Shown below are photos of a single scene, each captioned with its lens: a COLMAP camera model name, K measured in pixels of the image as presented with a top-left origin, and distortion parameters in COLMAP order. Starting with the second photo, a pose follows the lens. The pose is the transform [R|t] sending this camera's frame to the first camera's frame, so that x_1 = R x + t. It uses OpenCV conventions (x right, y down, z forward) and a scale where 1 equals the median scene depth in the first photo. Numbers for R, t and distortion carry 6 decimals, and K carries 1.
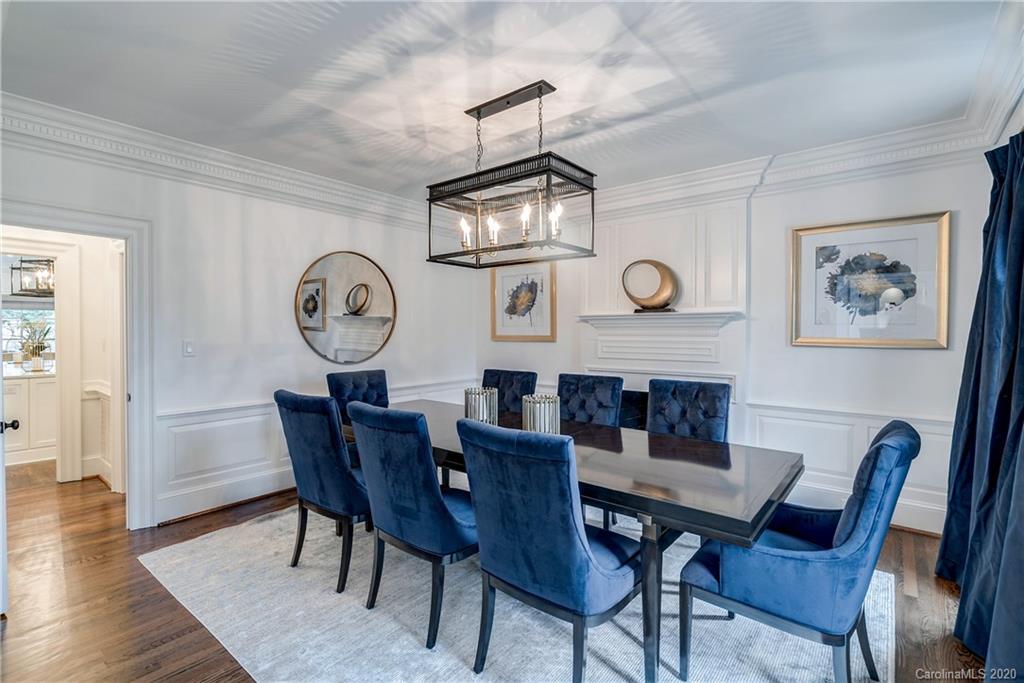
lens RADIAL K [[473.0, 0, 512.4], [0, 473.0, 341.4], [0, 0, 1]] dist [-0.002887, -0.000354]
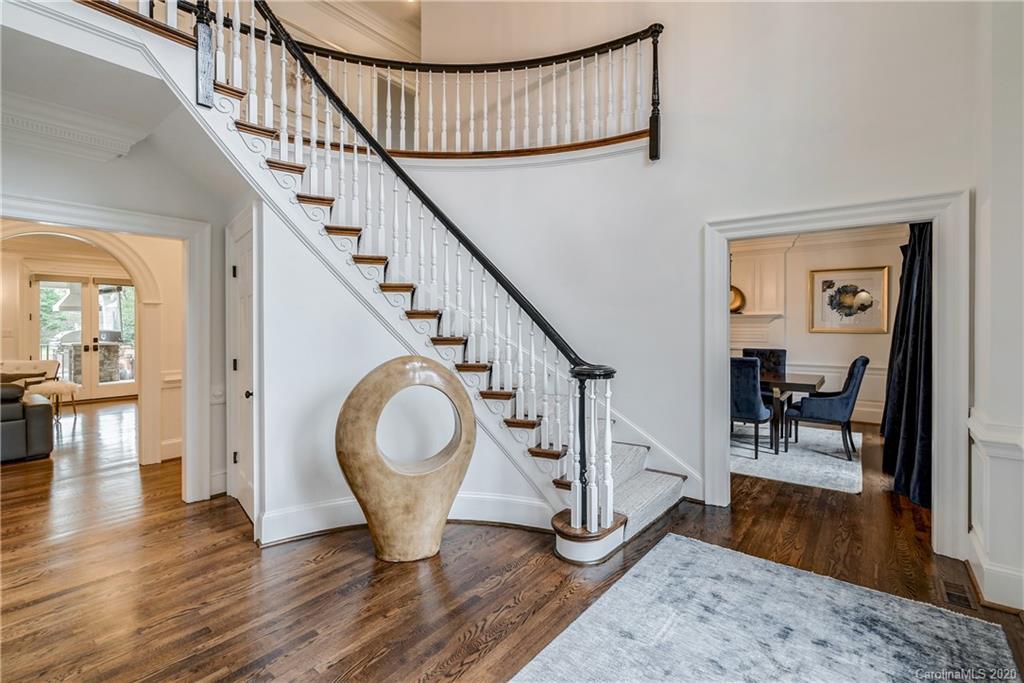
lens RADIAL K [[473.0, 0, 512.1], [0, 473.0, 334.4], [0, 0, 1]] dist [-0.002887, -0.000354]
pose [[0.999375, -0.001176, 0.035325, -0.690467], [0.001470, 0.999964, -0.008302, 0.032270], [-0.035314, 0.008349, 0.999341, -0.877821]]
